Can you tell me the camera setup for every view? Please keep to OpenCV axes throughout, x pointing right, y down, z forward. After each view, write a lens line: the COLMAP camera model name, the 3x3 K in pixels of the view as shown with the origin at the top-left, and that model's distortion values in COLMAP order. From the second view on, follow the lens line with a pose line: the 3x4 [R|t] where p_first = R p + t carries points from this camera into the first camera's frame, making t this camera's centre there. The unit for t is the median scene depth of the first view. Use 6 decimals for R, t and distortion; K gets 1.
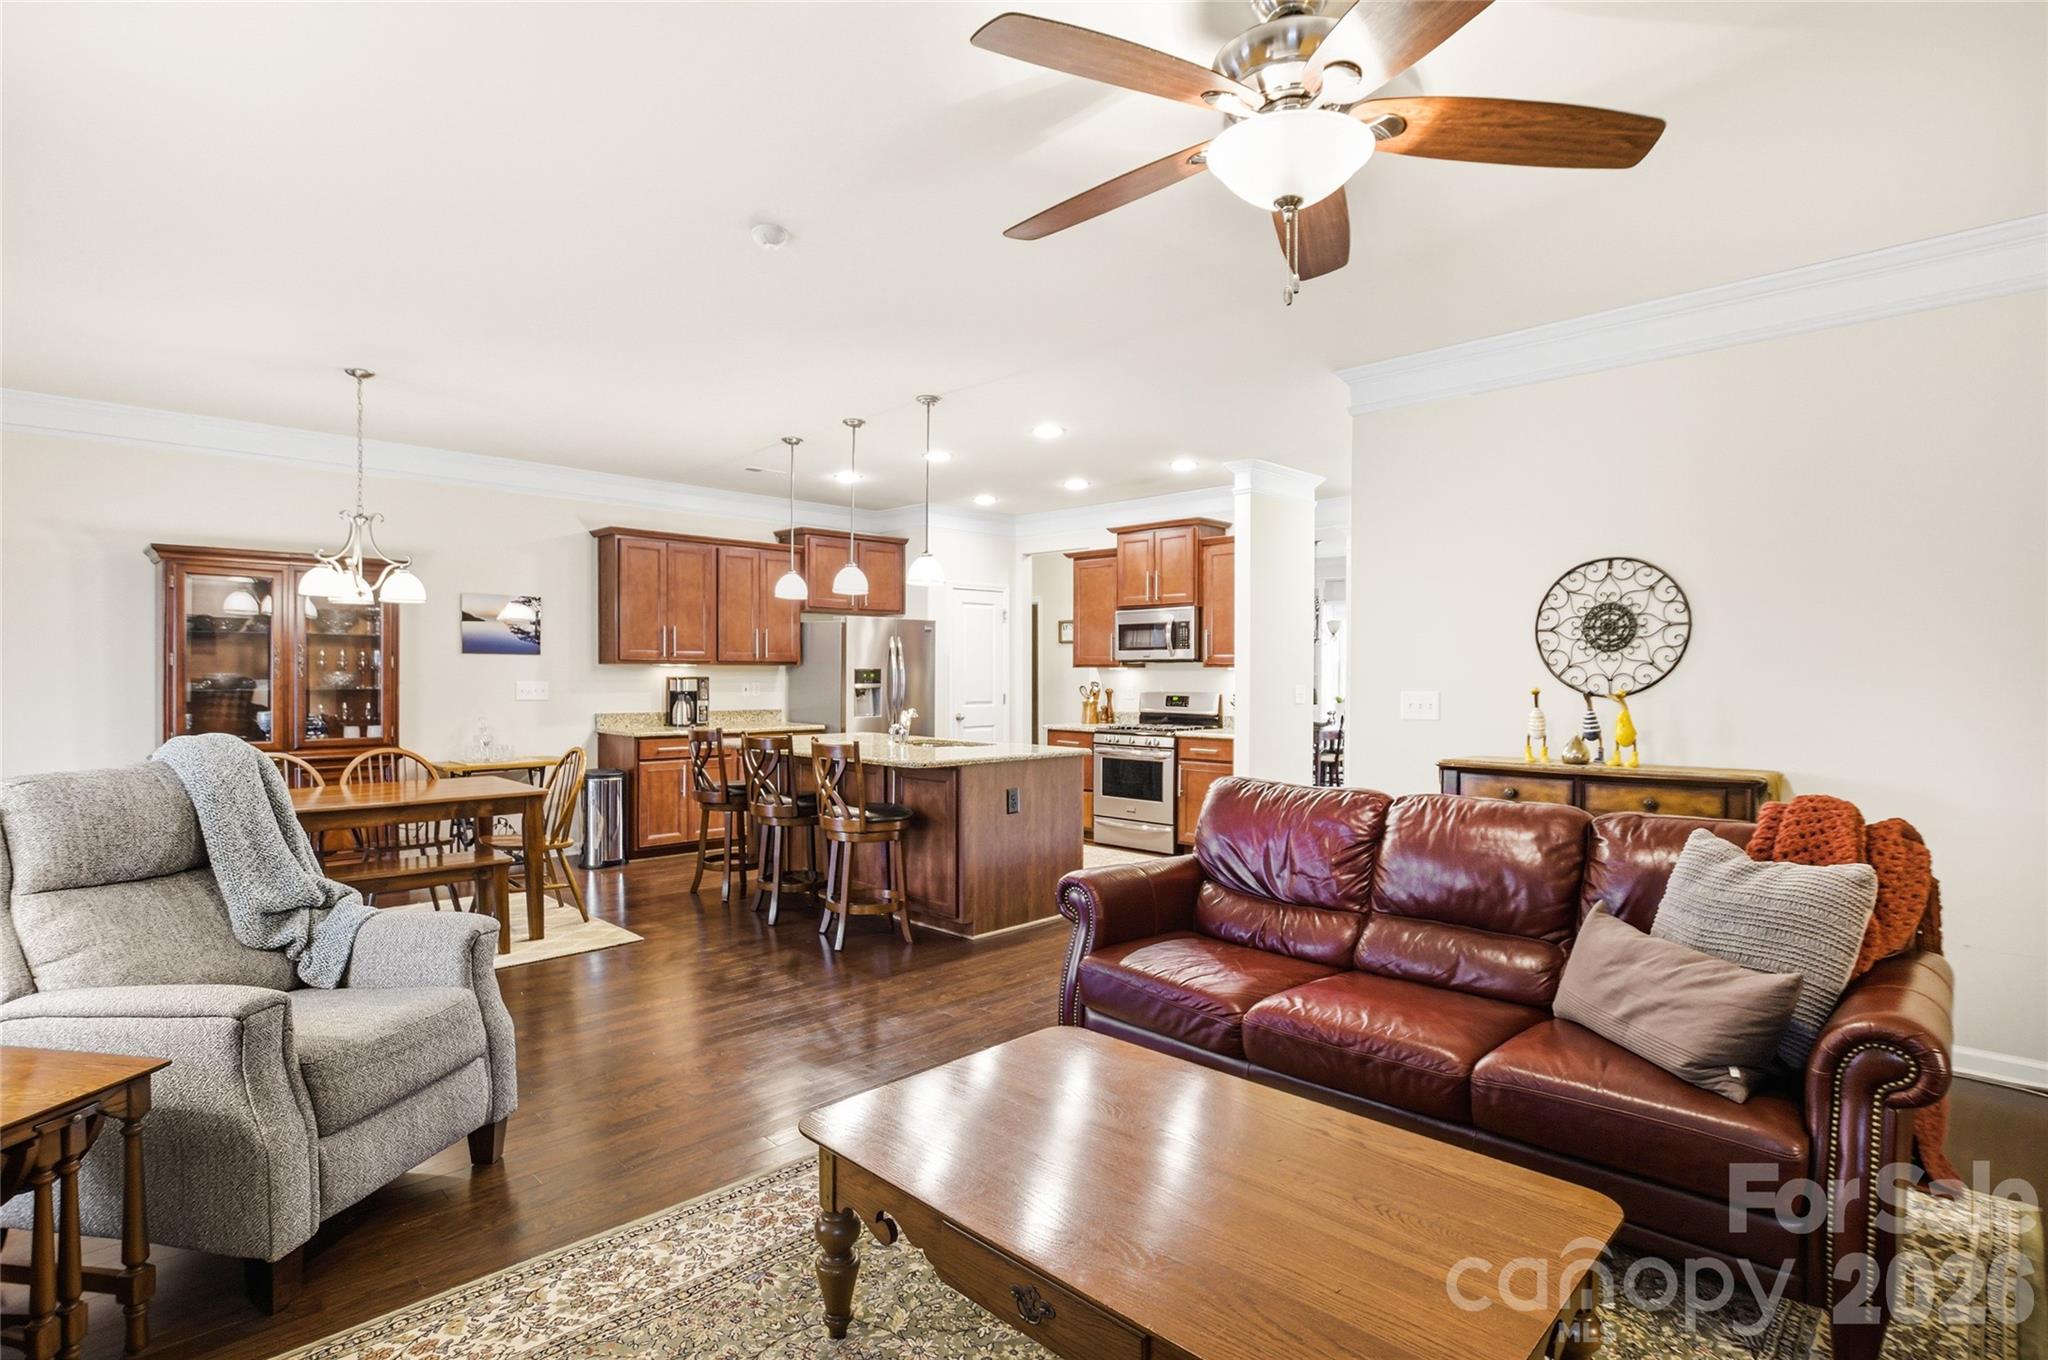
lens RADIAL K [[998.1, 0, 1015.5], [0, 998.1, 678.4], [0, 0, 1]] dist [0.000562, -0.000075]
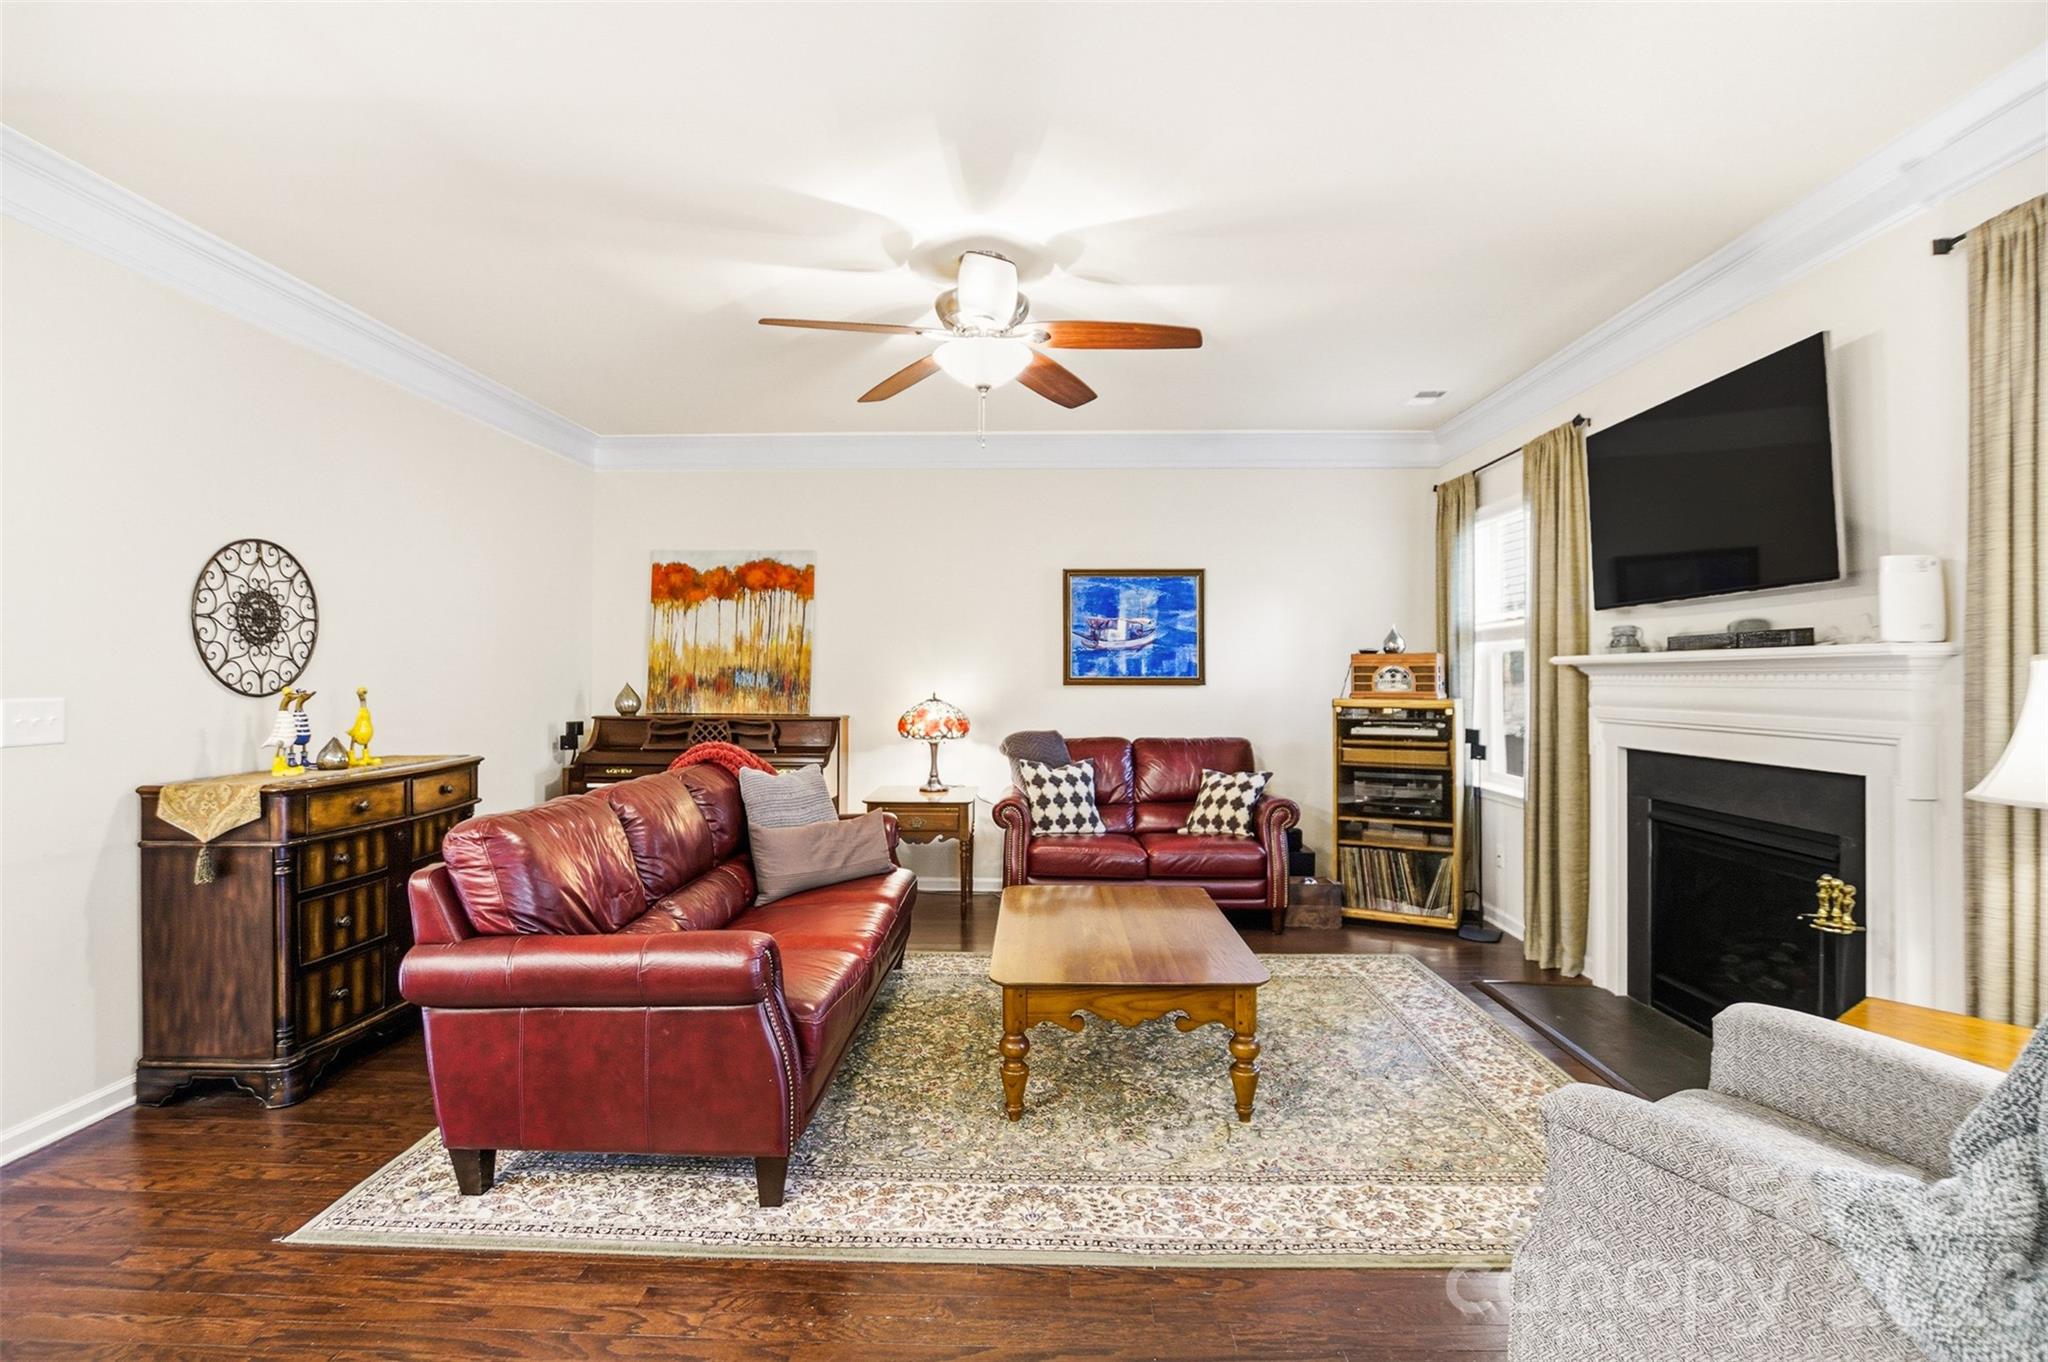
lens RADIAL K [[965.4, 0, 1010.3], [0, 965.4, 654.7], [0, 0, 1]] dist [-0.025485, 0.000090]
pose [[-0.681975, 0.014130, 0.731239, -0.489491], [0.001745, 0.999842, -0.017692, -0.001984], [-0.731373, -0.010789, -0.681892, 1.103462]]
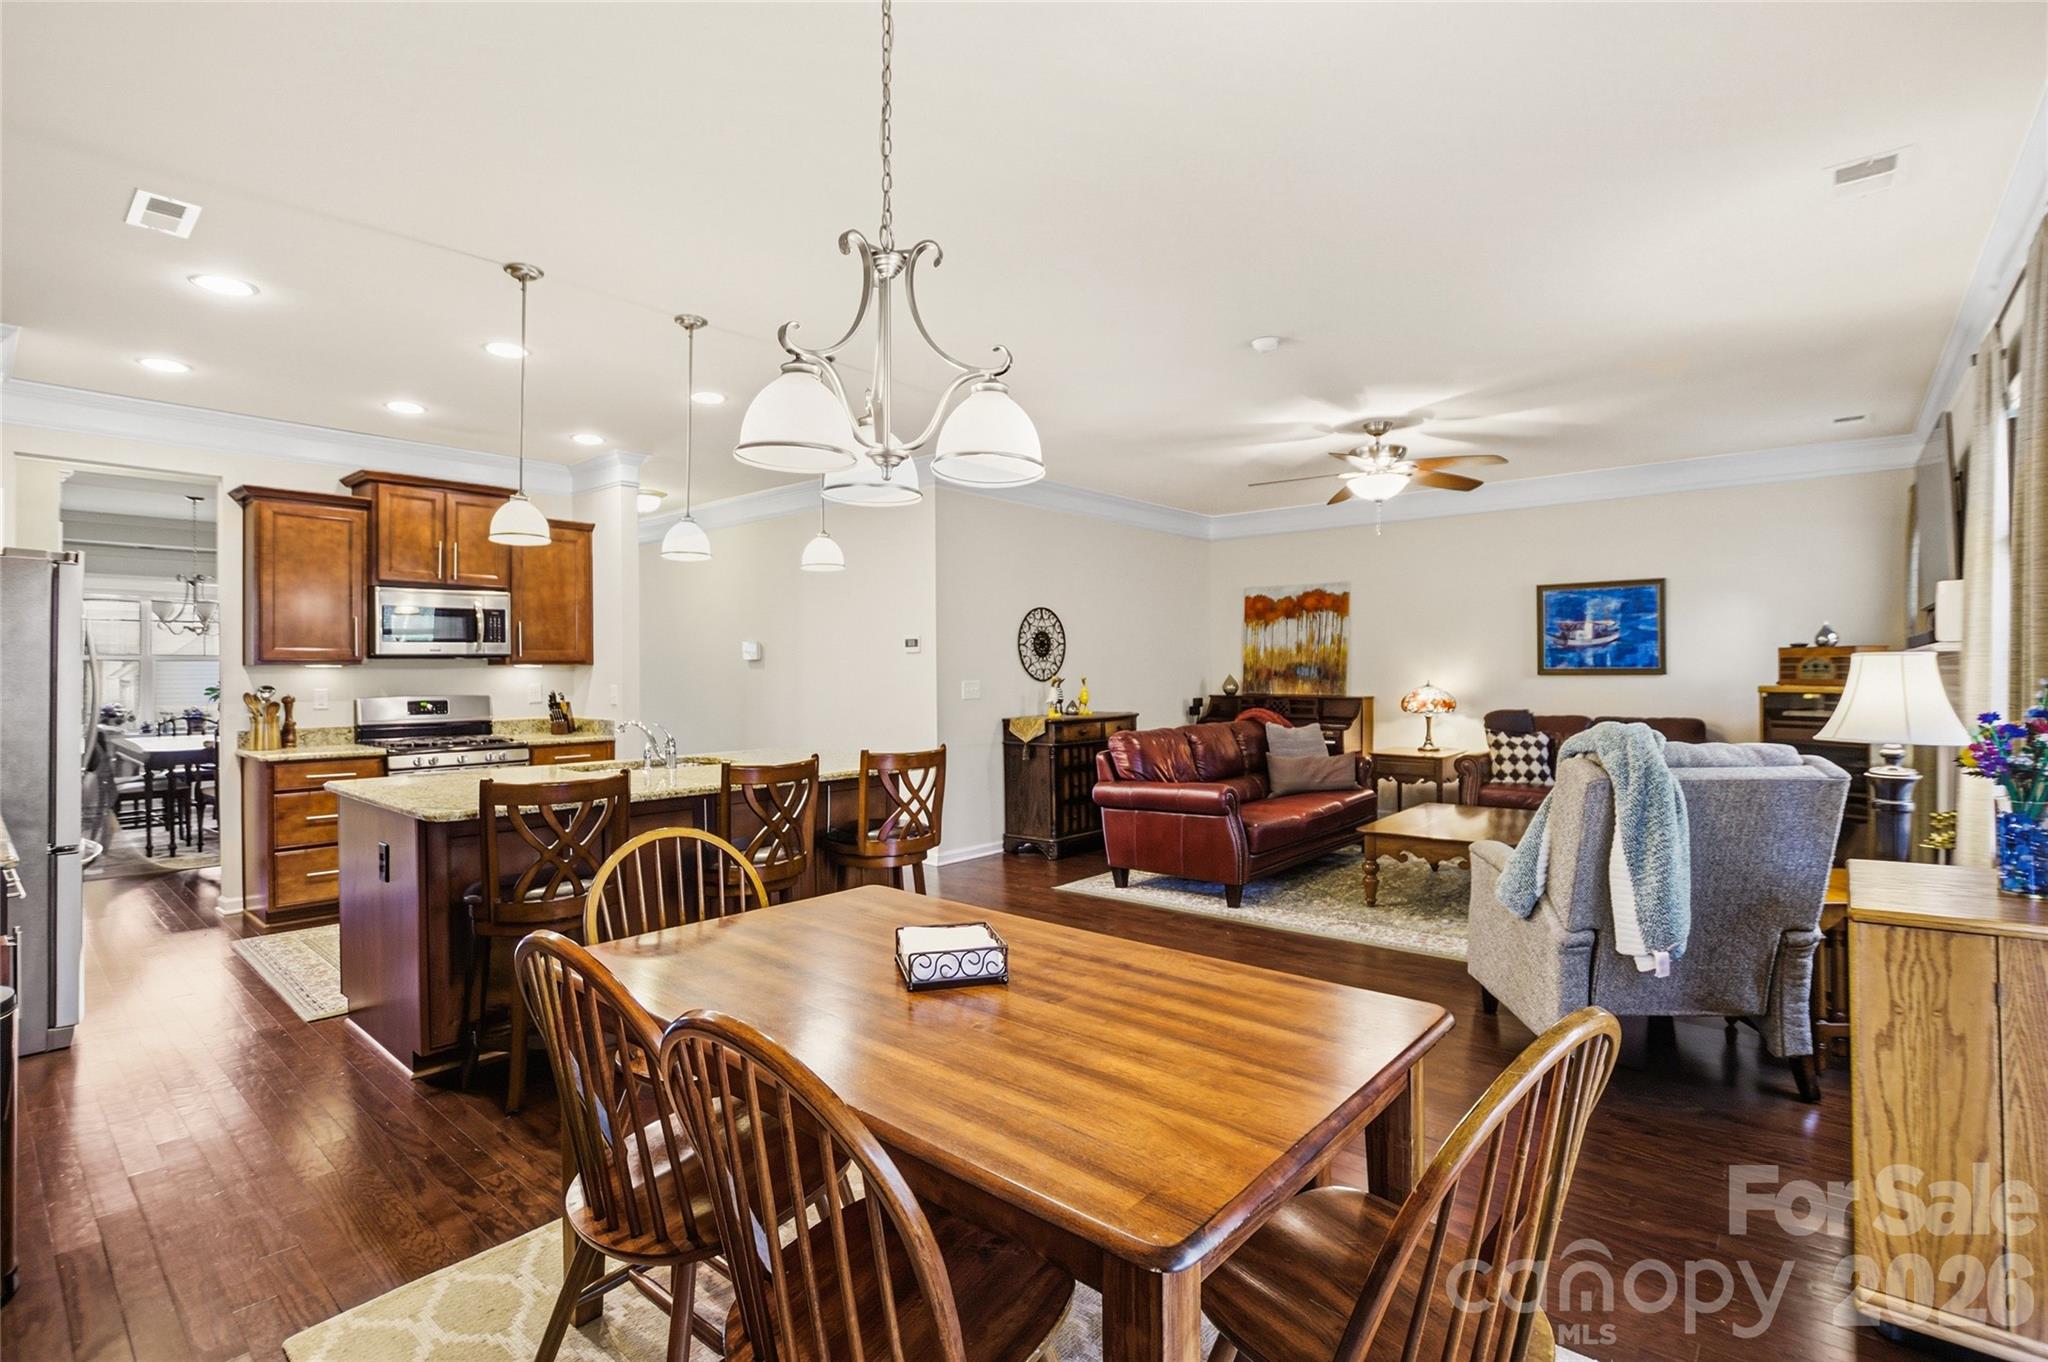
lens RADIAL K [[965.4, 0, 1032.3], [0, 965.4, 674.9], [0, 0, 1]] dist [-0.025485, 0.000090]
pose [[-0.078027, -0.005533, 0.996936, -1.256772], [0.011141, 0.999917, 0.006421, -0.004675], [-0.996889, 0.011607, -0.077959, 1.180242]]
